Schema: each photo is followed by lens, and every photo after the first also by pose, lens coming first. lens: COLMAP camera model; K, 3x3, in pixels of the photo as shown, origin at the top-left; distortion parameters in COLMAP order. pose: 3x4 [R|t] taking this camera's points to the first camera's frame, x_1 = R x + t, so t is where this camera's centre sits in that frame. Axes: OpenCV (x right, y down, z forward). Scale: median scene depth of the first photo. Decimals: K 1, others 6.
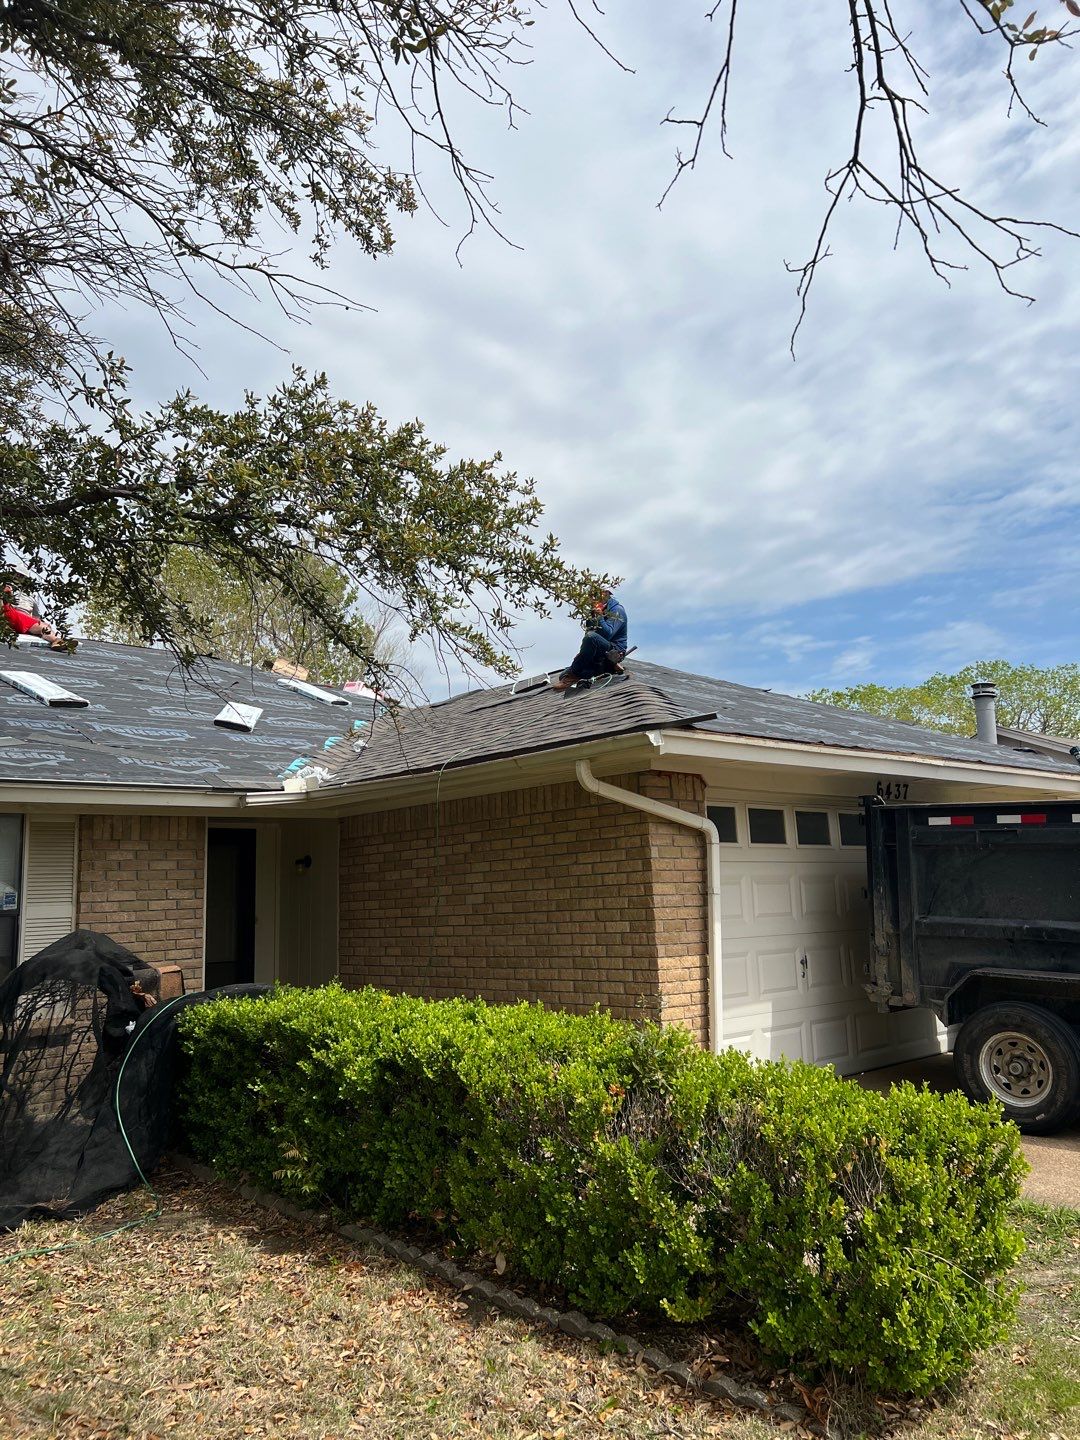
lens RADIAL K [[1096.3, 0, 540.0], [0, 1096.3, 720.0], [0, 0, 1]] dist [0.112495, -0.180361]
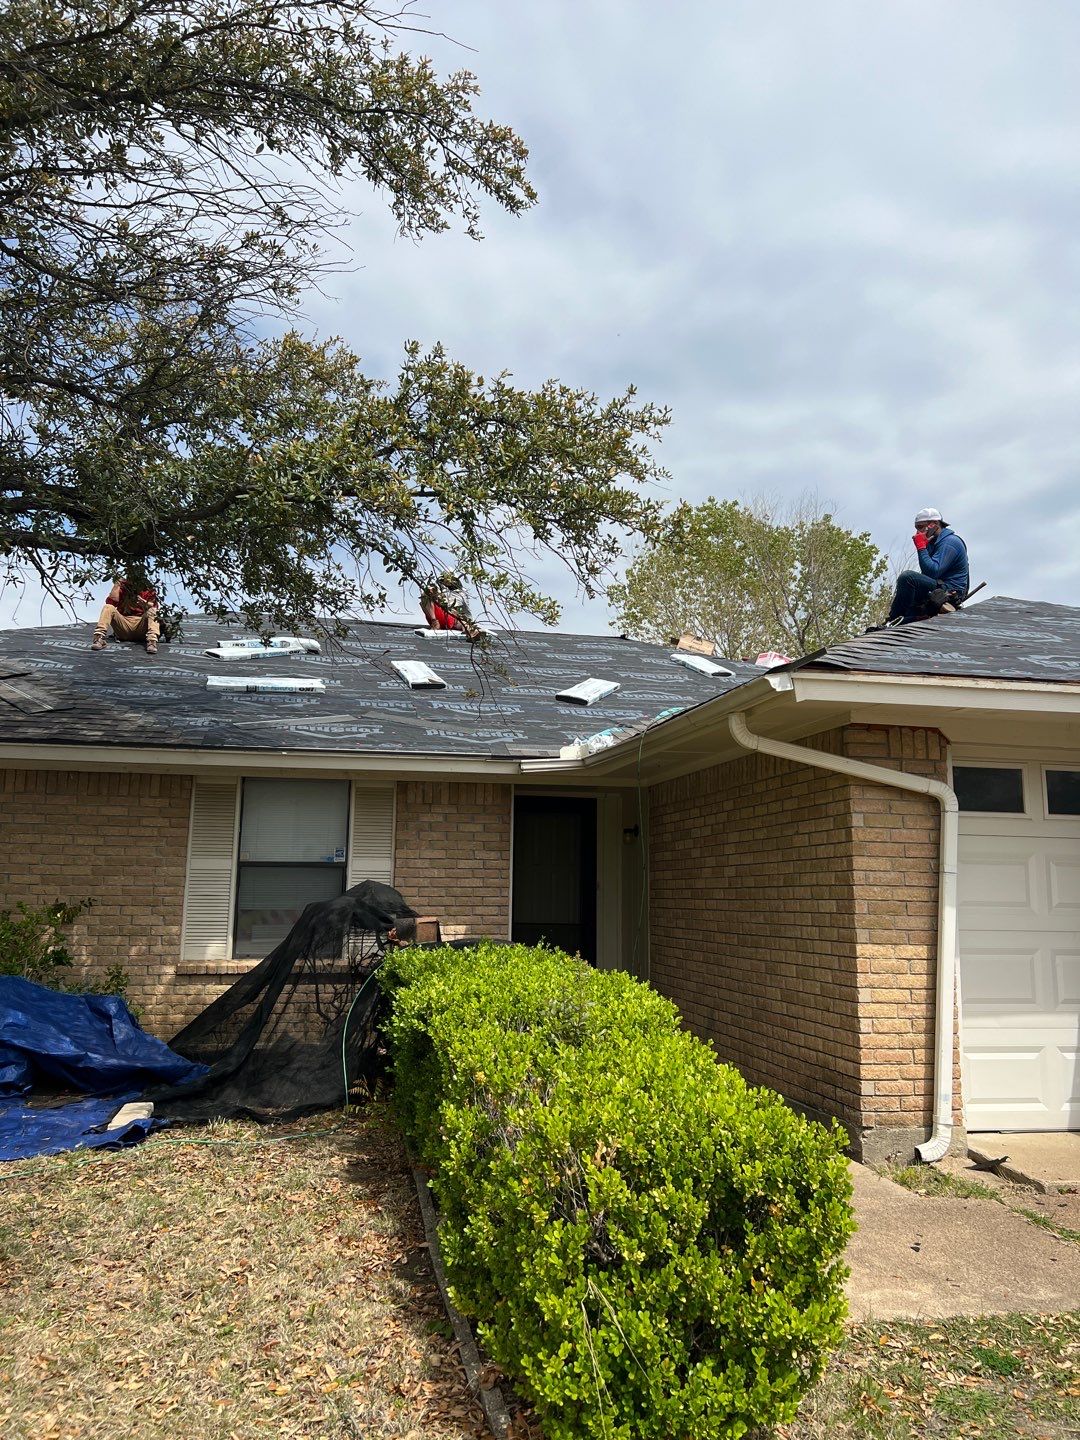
lens RADIAL K [[1087.0, 0, 540.0], [0, 1087.0, 720.0], [0, 0, 1]] dist [0.052932, -0.057394]
pose [[0.848720, -0.034116, -0.527740, 0.325520], [0.040256, 0.999189, 0.000147, 0.031290], [0.527307, -0.021370, 0.849406, 0.148285]]
